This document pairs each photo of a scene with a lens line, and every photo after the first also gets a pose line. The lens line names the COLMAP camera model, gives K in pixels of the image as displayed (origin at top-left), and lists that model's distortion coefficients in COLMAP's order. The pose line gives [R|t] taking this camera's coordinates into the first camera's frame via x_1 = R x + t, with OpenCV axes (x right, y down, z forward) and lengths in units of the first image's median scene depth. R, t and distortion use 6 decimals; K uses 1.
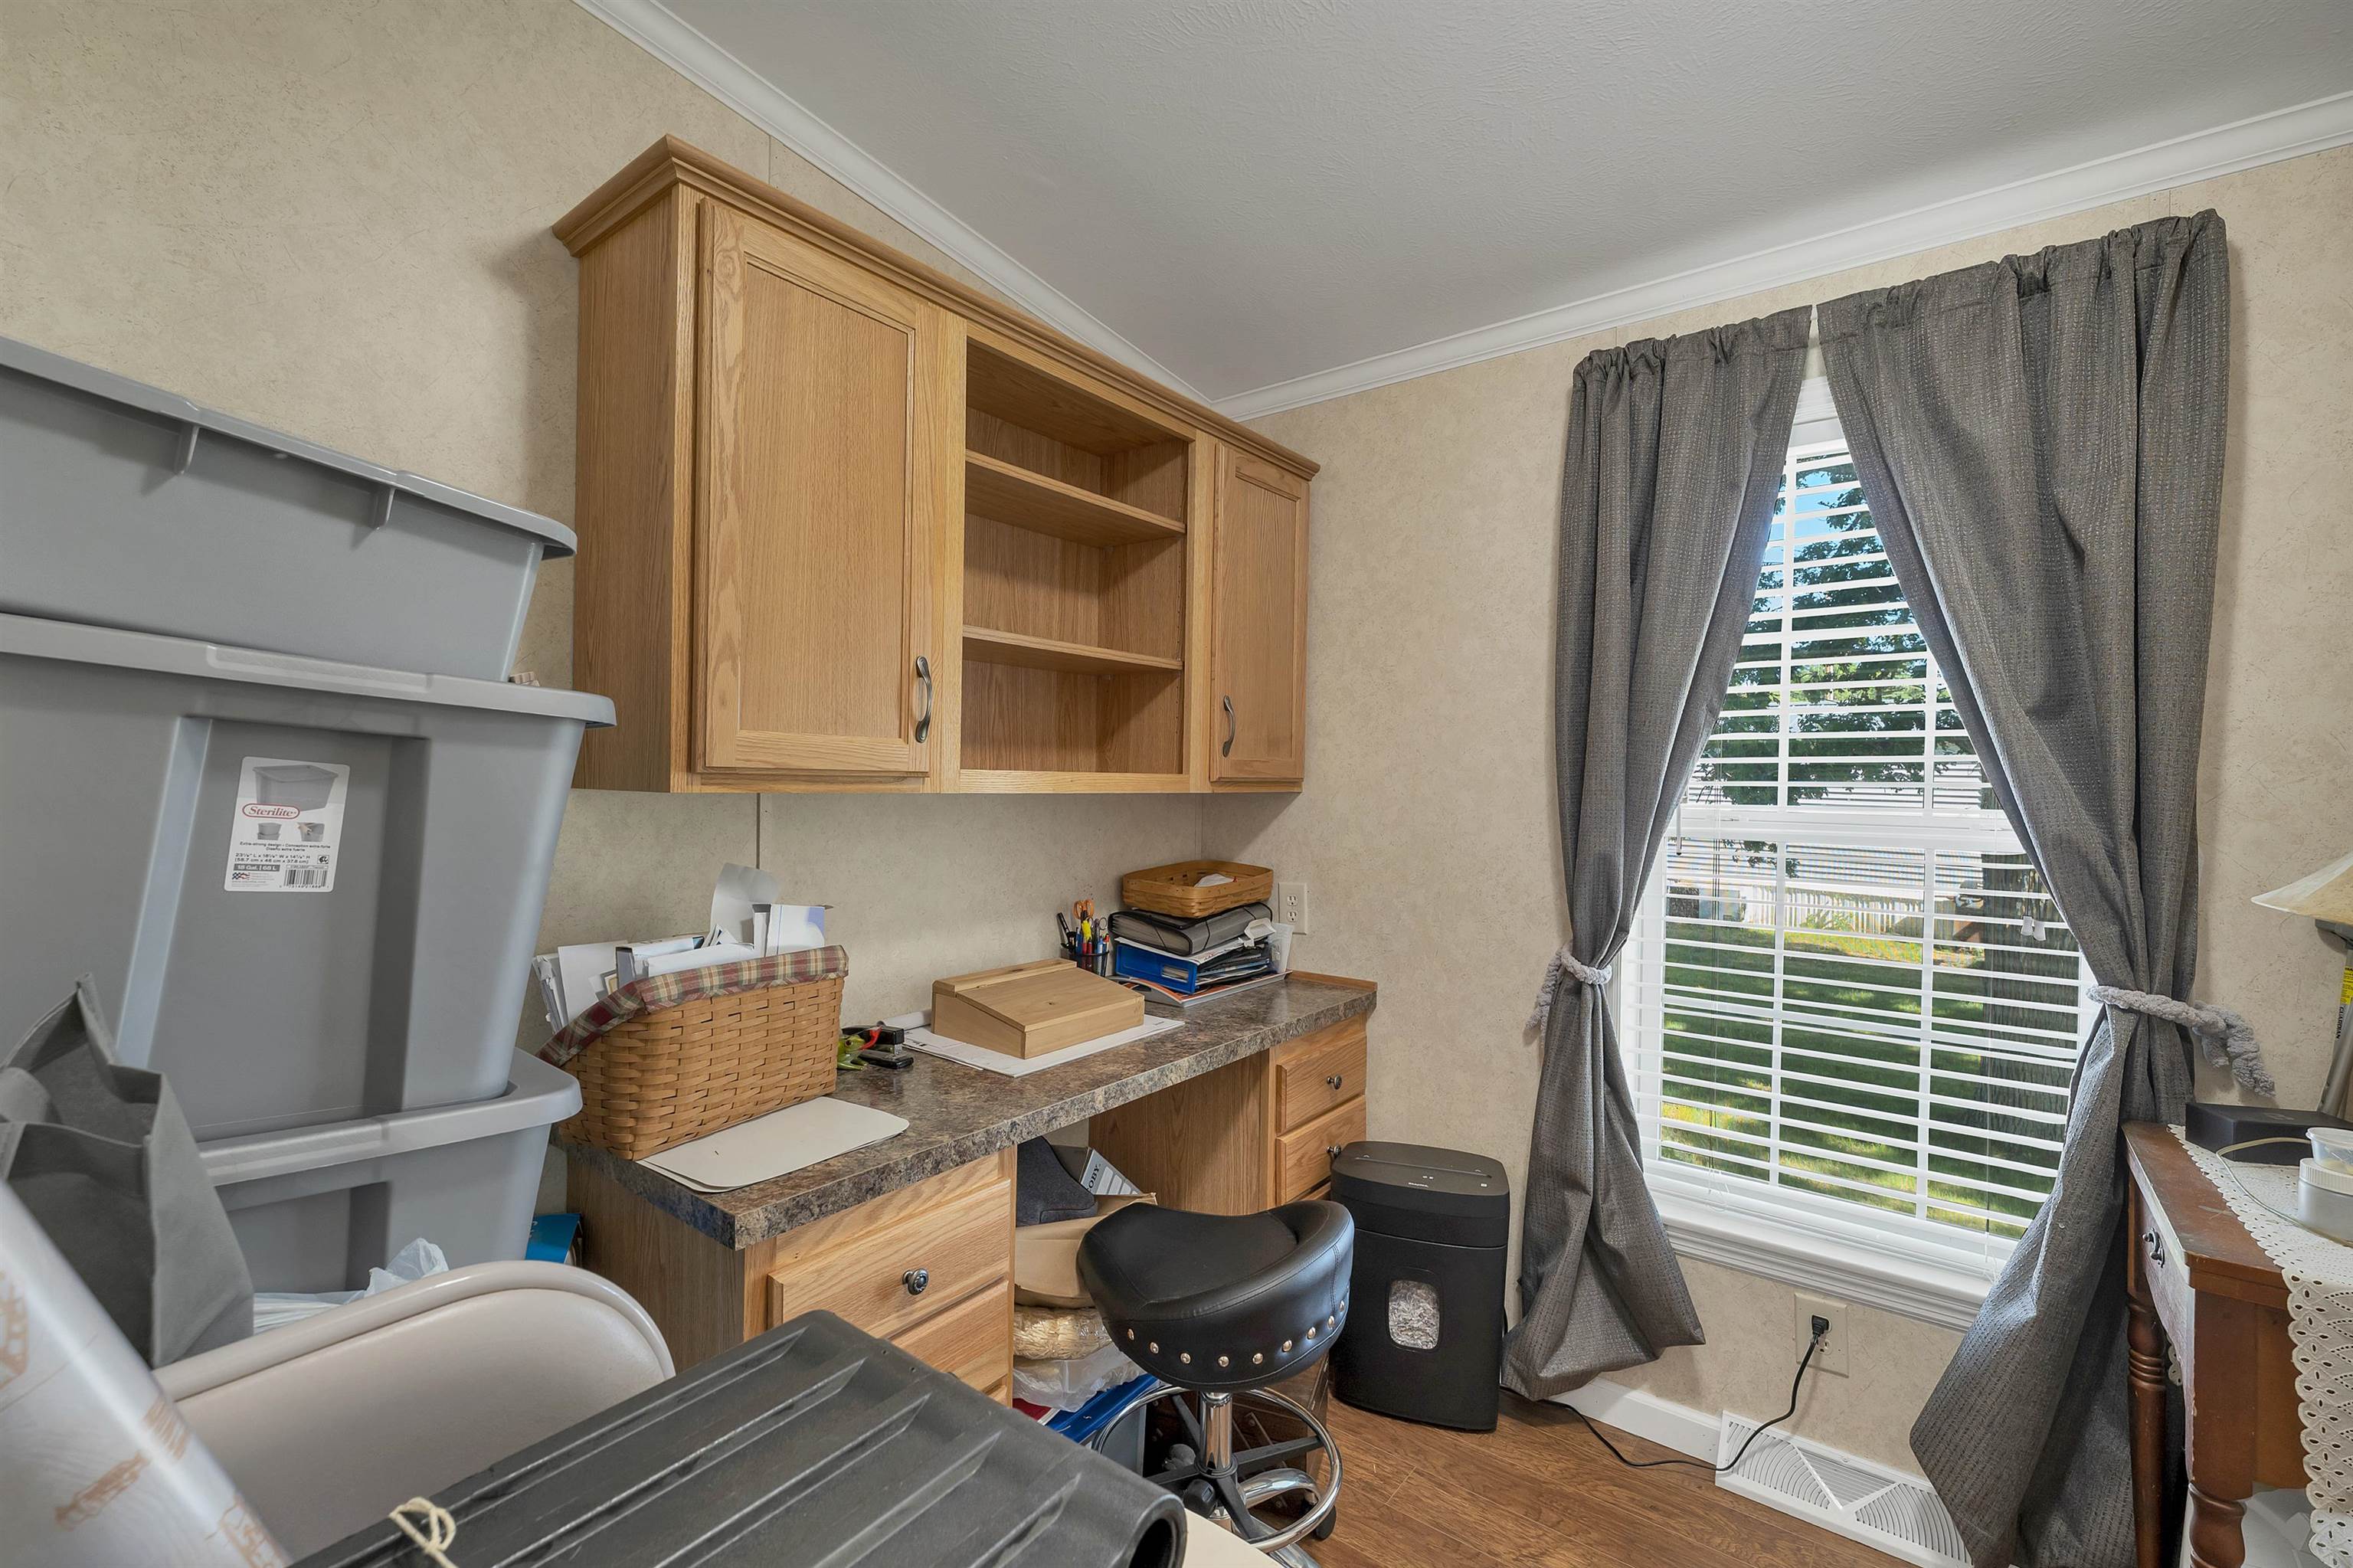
lens RADIAL K [[968.6, 0, 1181.8], [0, 968.6, 777.6], [0, 0, 1]] dist [-0.000542, -0.000286]
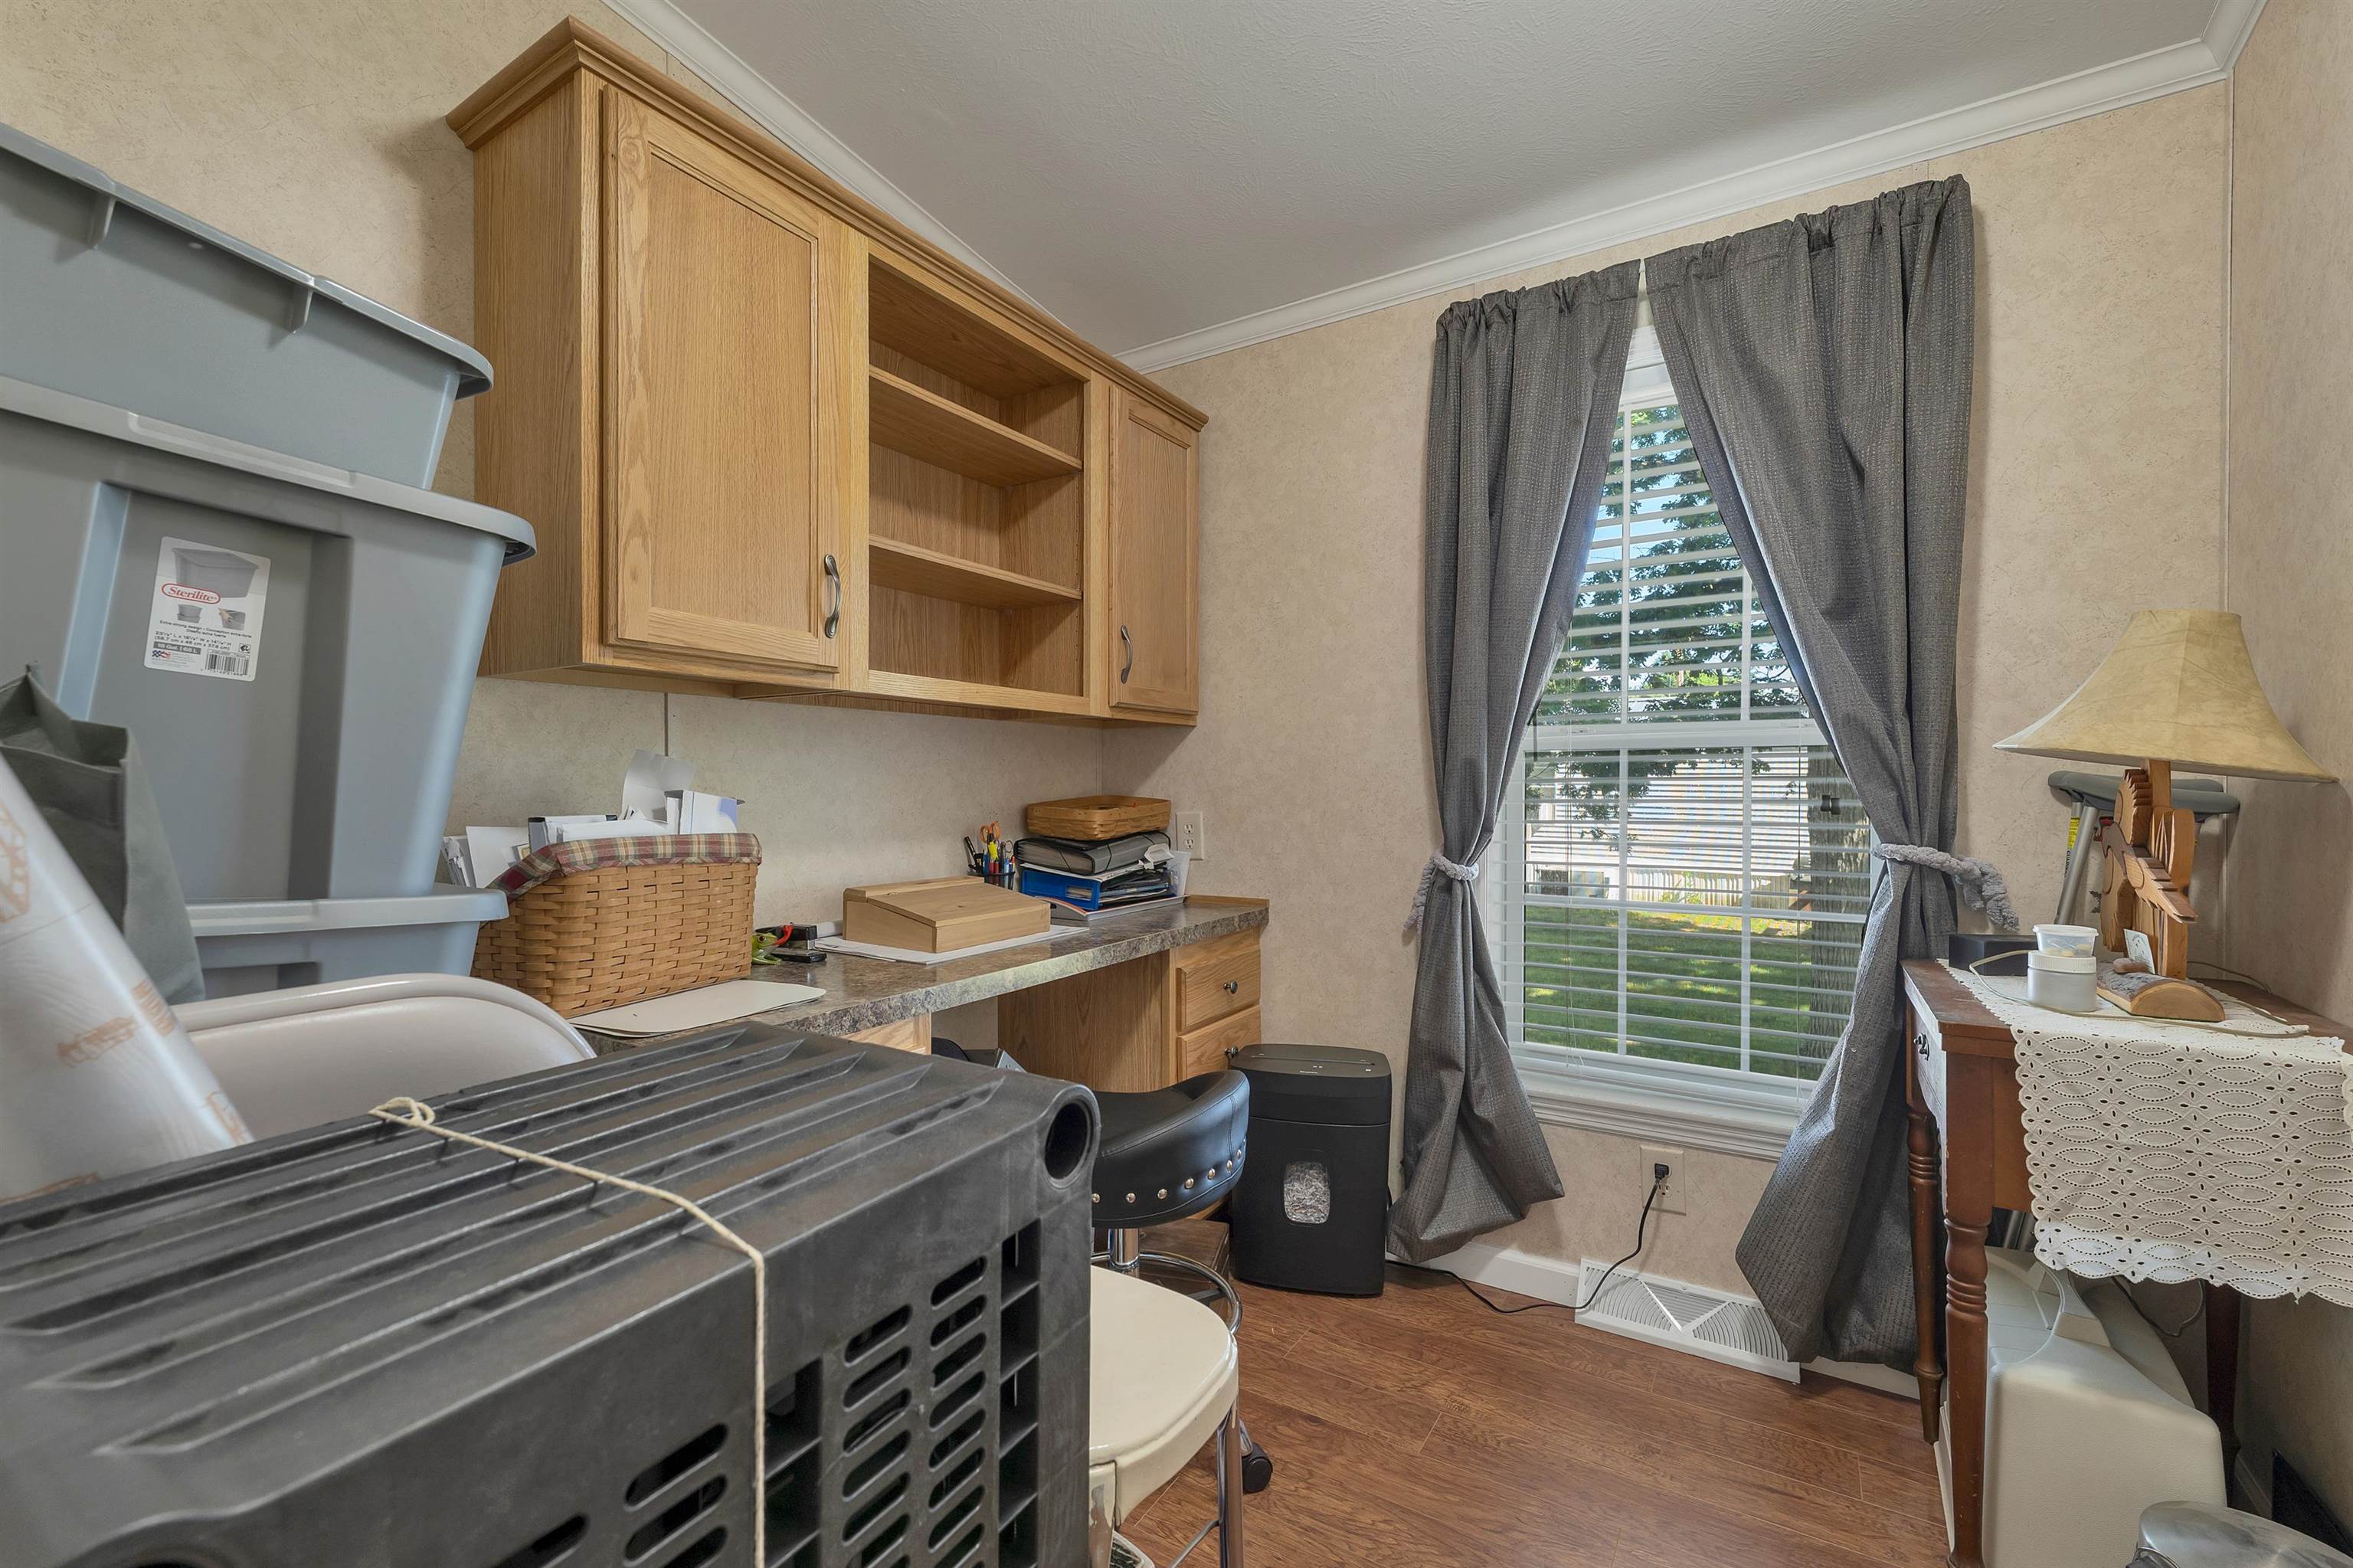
lens RADIAL K [[946.6, 0, 1170.9], [0, 946.6, 783.6], [0, 0, 1]] dist [-0.001920, -0.000085]
pose [[0.995457, -0.016200, 0.093826, -0.003001], [0.016065, 0.999869, 0.002199, 0.118982], [-0.093849, -0.000681, 0.995586, -0.043721]]
